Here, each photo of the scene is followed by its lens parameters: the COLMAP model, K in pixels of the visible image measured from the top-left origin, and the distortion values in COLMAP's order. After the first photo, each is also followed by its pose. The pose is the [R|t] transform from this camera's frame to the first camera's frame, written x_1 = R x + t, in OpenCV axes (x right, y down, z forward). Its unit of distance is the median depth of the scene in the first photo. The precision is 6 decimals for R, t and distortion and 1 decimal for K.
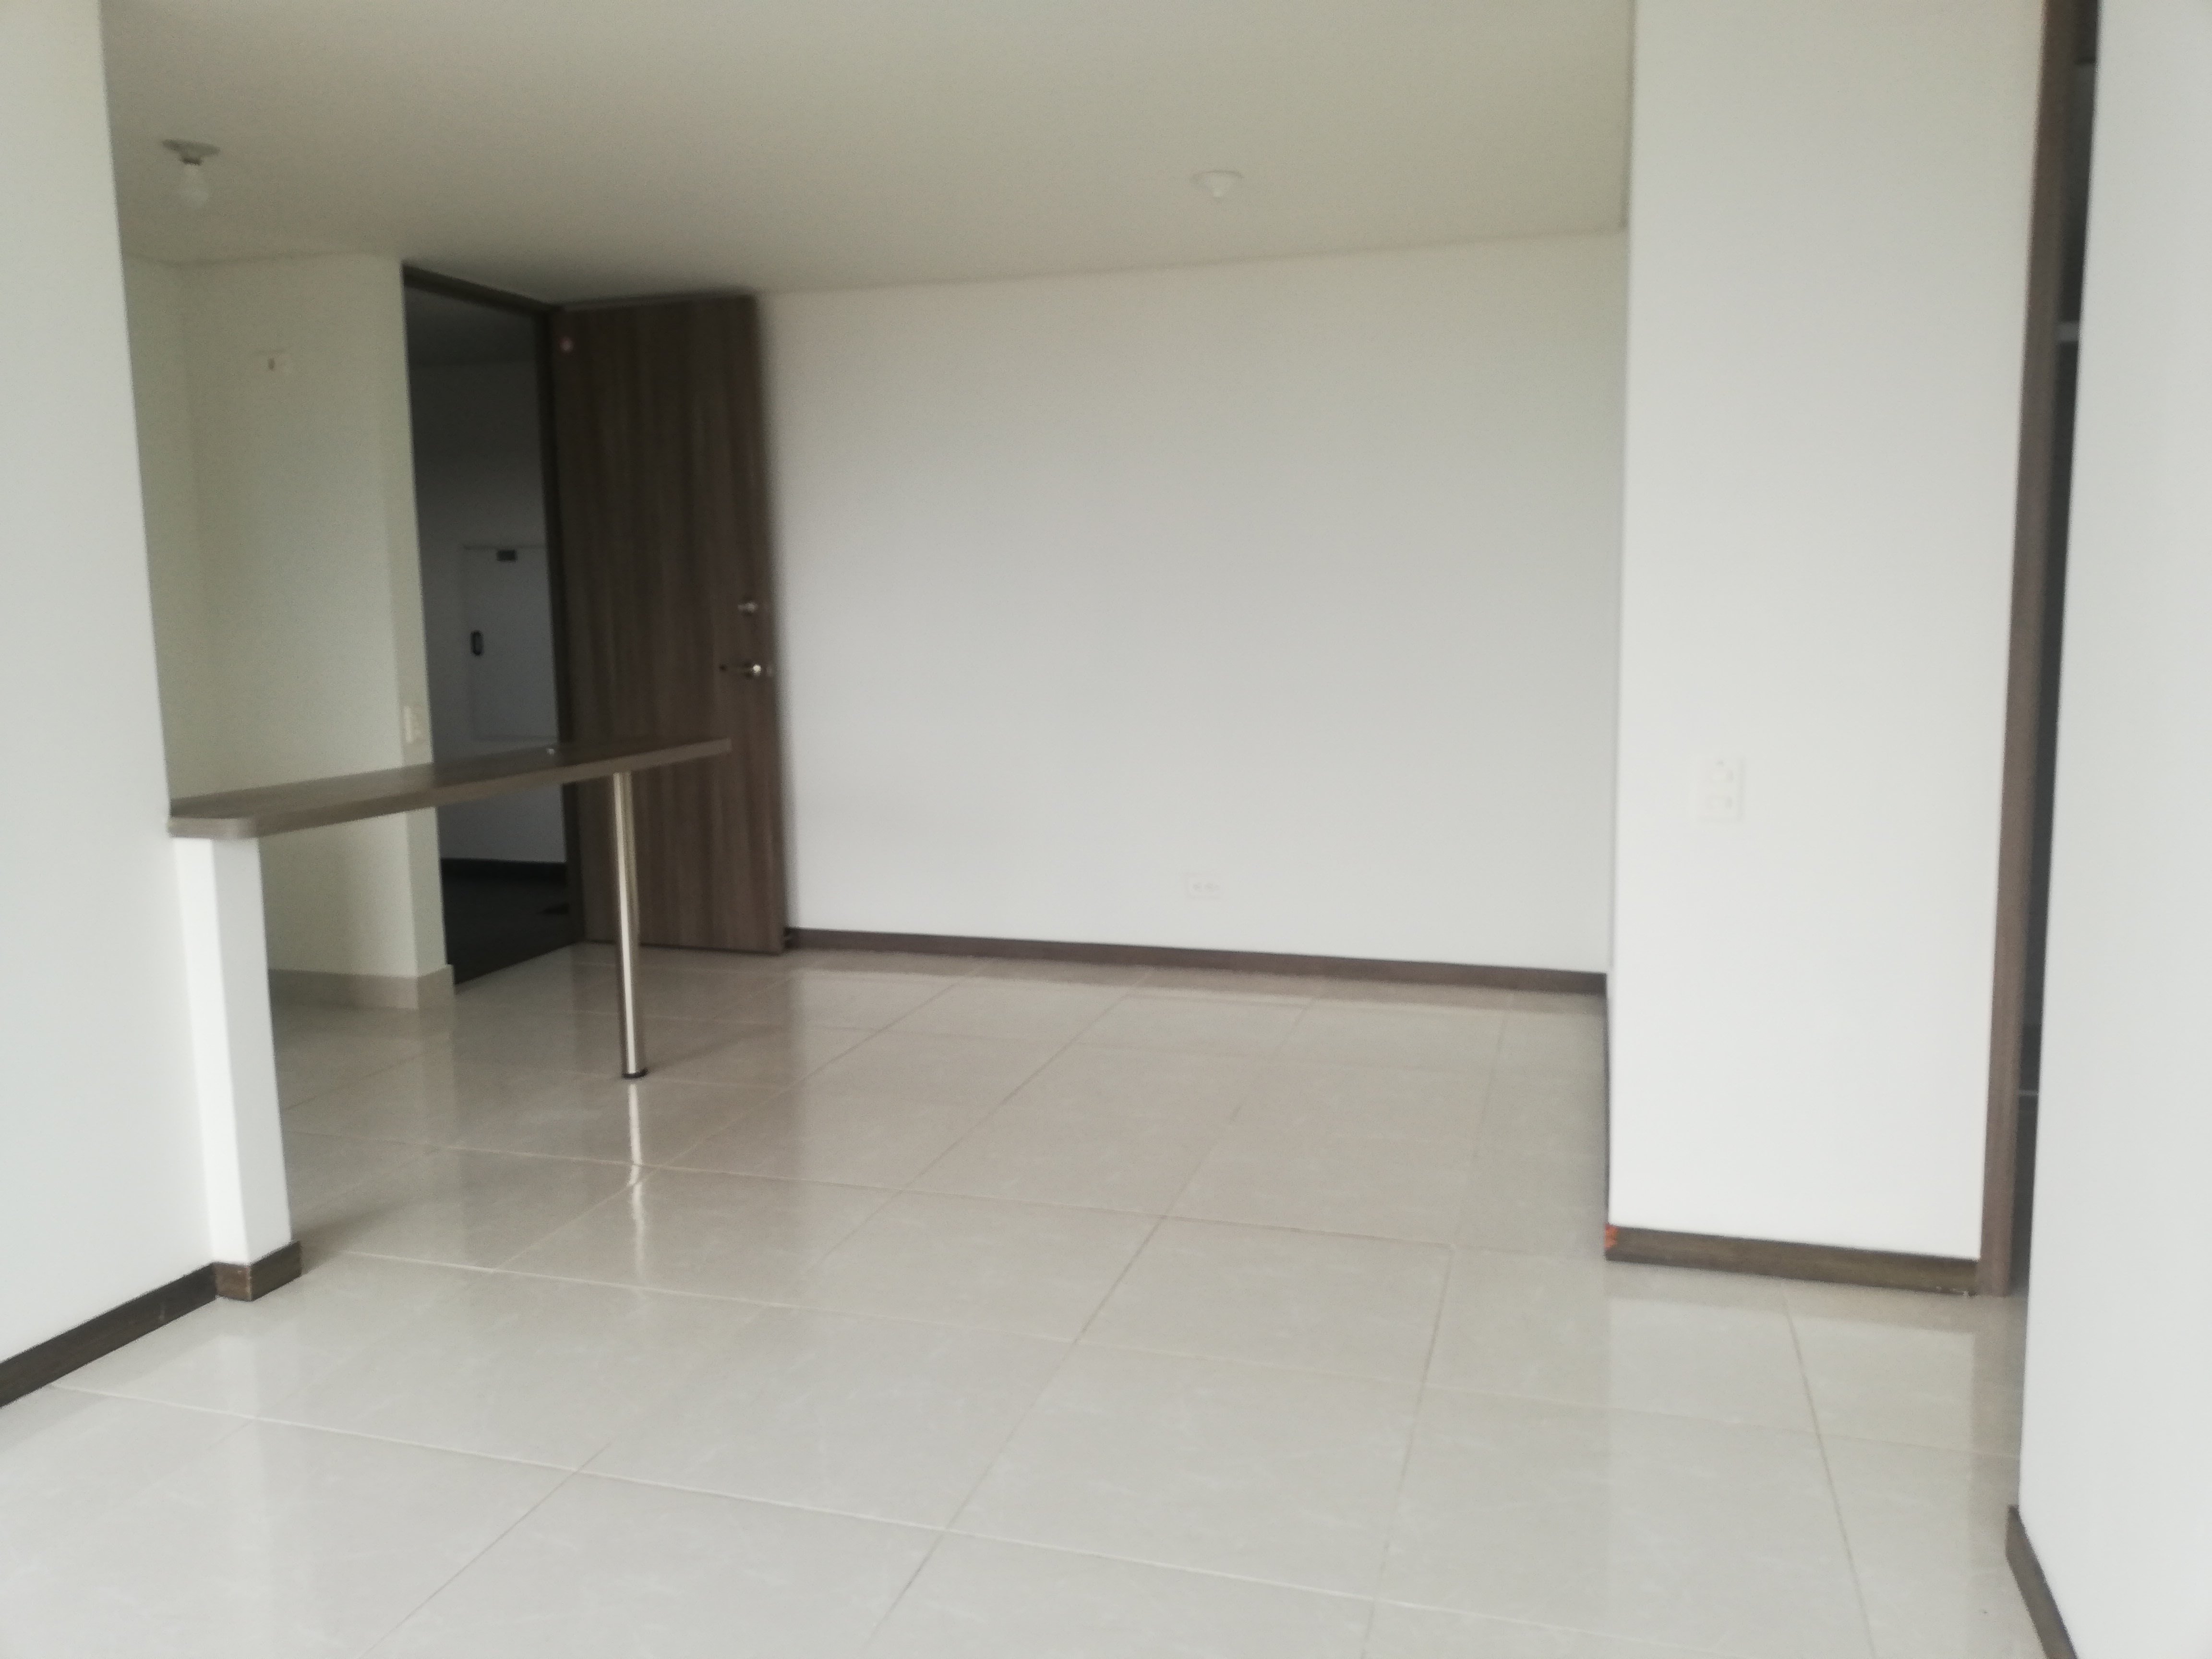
lens RADIAL K [[1671.7, 0, 1107.7], [0, 1671.7, 824.8], [0, 0, 1]] dist [0.045530, -0.025121]
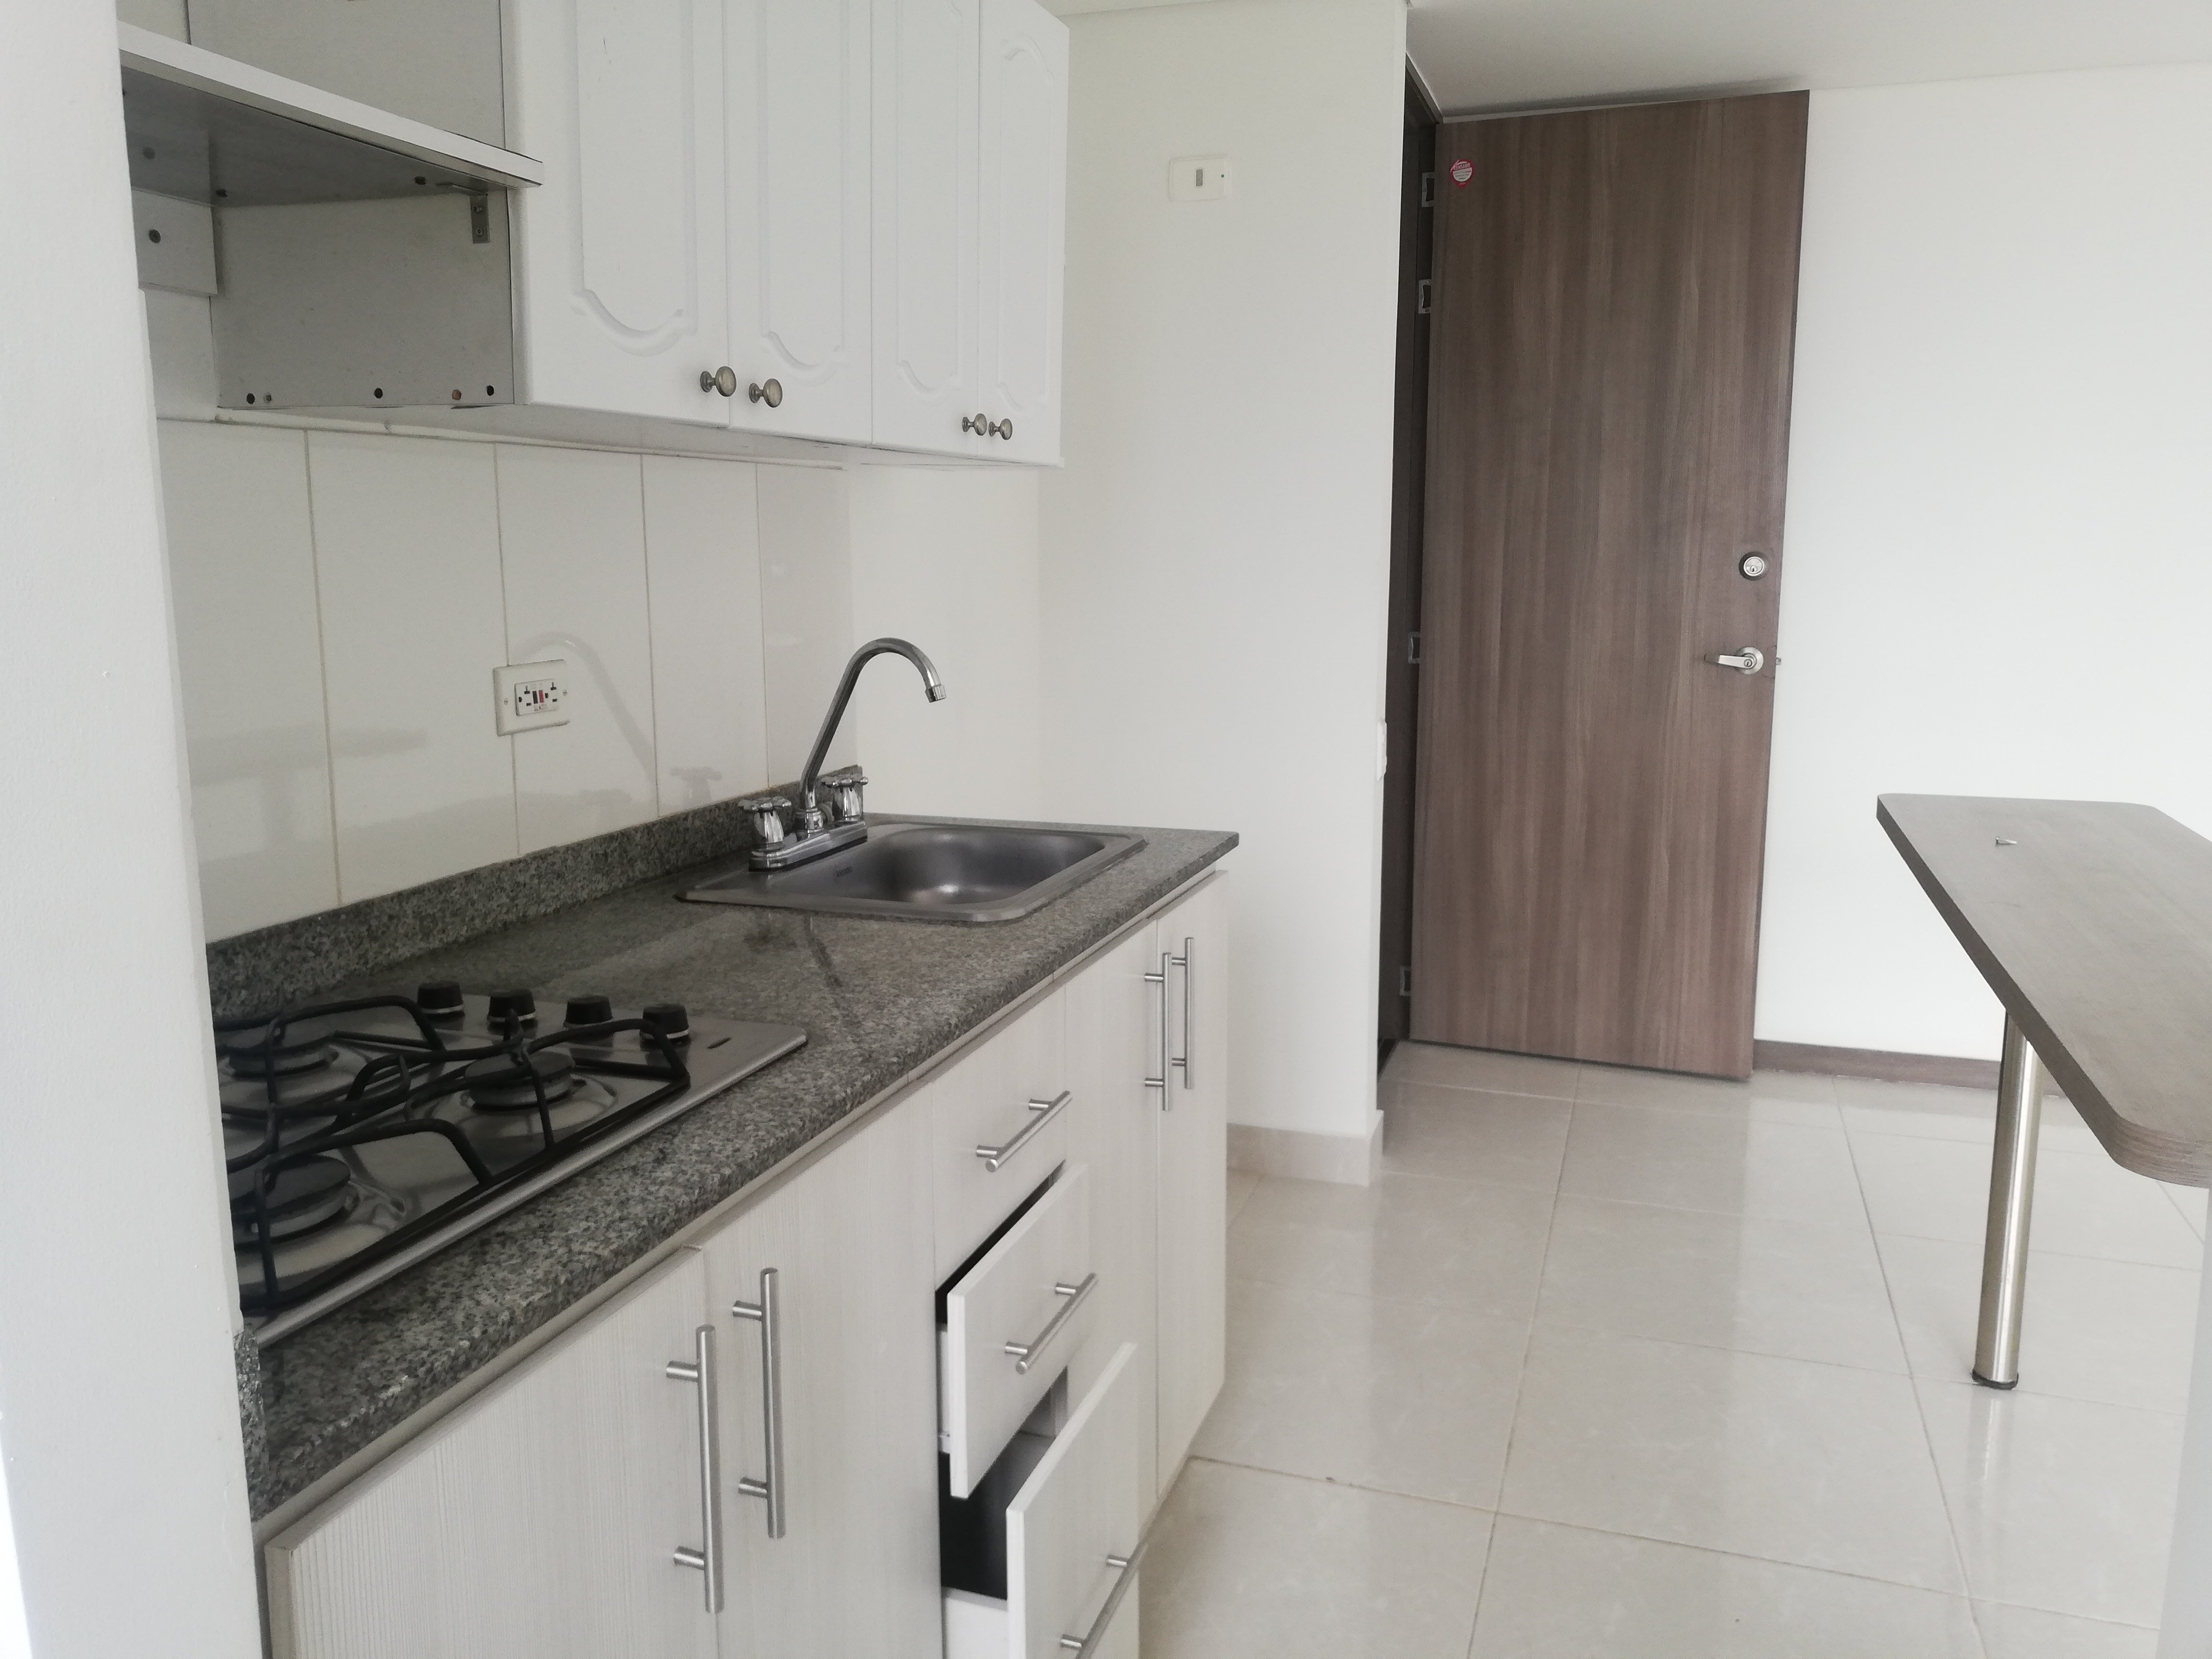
lens RADIAL K [[1671.7, 0, 1103.1], [0, 1671.7, 821.4], [0, 0, 1]] dist [0.045530, -0.025121]
pose [[0.999595, 0.018828, -0.021339, -0.449880], [-0.018115, 0.999287, 0.033130, -0.045655], [0.021947, -0.032730, 0.999223, 0.318984]]
